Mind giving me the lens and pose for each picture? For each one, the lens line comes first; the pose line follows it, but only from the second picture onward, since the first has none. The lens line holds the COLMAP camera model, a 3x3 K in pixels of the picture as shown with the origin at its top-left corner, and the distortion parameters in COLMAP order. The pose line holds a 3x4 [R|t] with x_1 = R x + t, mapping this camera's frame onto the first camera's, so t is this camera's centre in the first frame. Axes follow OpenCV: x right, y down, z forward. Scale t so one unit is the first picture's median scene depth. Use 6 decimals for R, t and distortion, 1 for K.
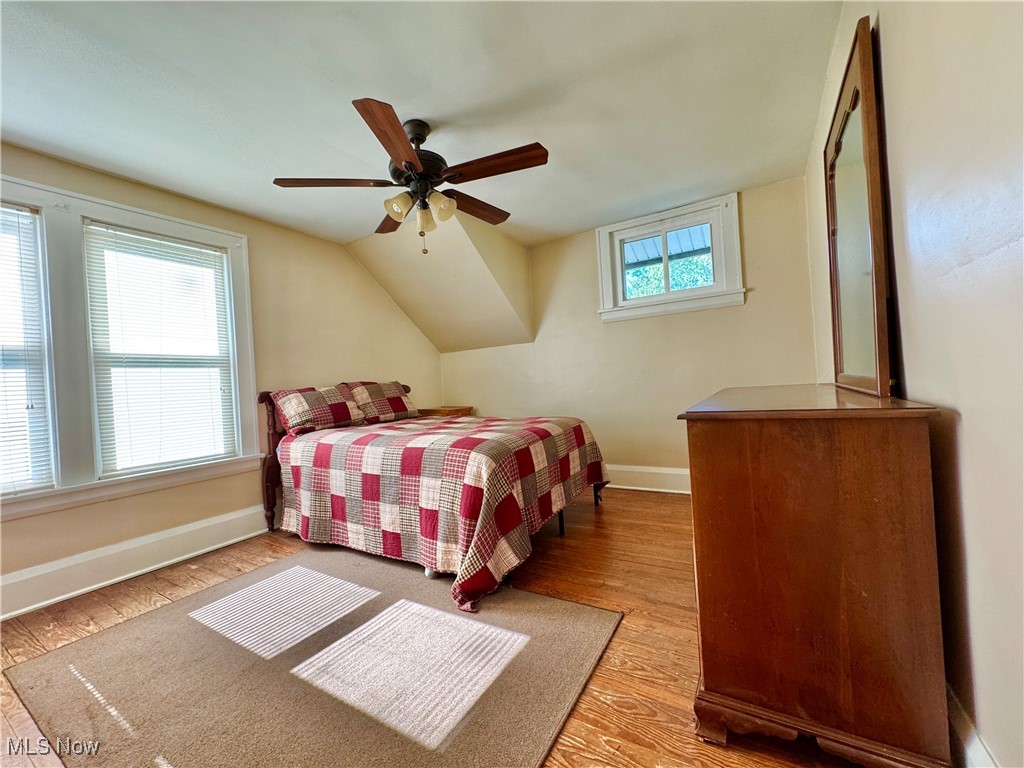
lens RADIAL K [[410.2, 0, 513.2], [0, 410.2, 382.7], [0, 0, 1]] dist [-0.001376, 0.000115]
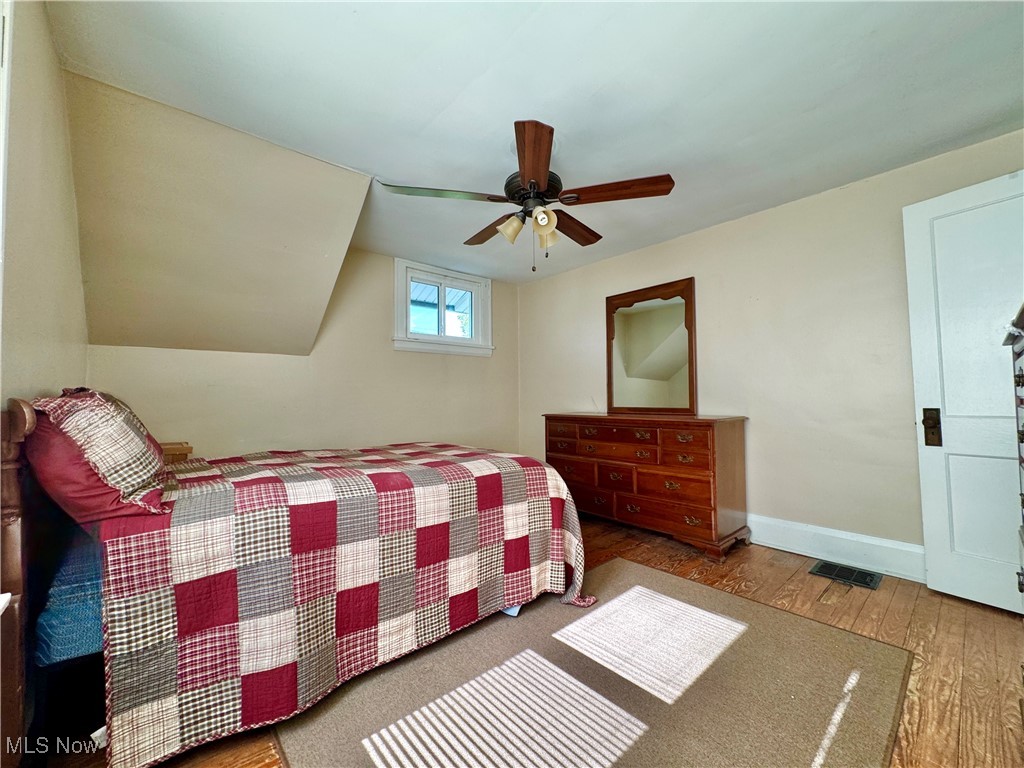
lens RADIAL K [[410.2, 0, 513.2], [0, 410.2, 382.7], [0, 0, 1]] dist [-0.001376, 0.000115]
pose [[0.313913, 0.090068, 0.945170, -1.006490], [-0.001756, 0.995544, -0.094284, 0.045005], [-0.949450, 0.027937, 0.312673, 0.649927]]
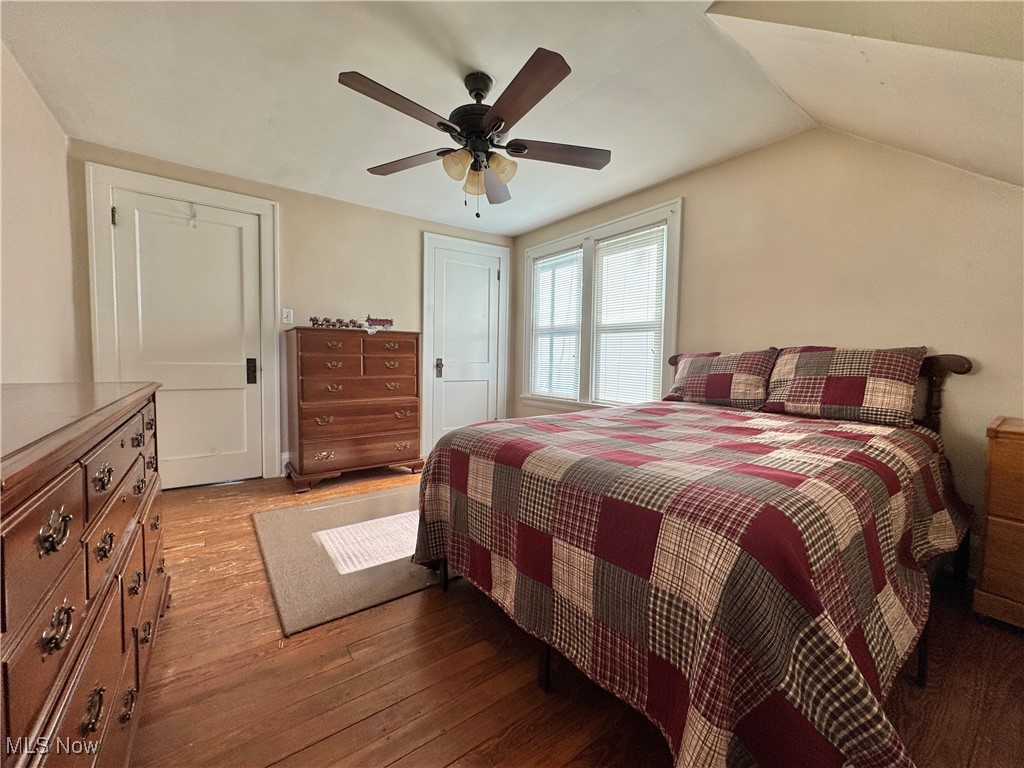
lens RADIAL K [[410.2, 0, 513.2], [0, 410.2, 382.7], [0, 0, 1]] dist [-0.001376, 0.000115]
pose [[-0.378910, 0.113896, -0.918398, 0.603477], [0.011244, 0.992891, 0.118495, -0.041307], [0.925365, 0.034573, -0.377497, 1.293574]]
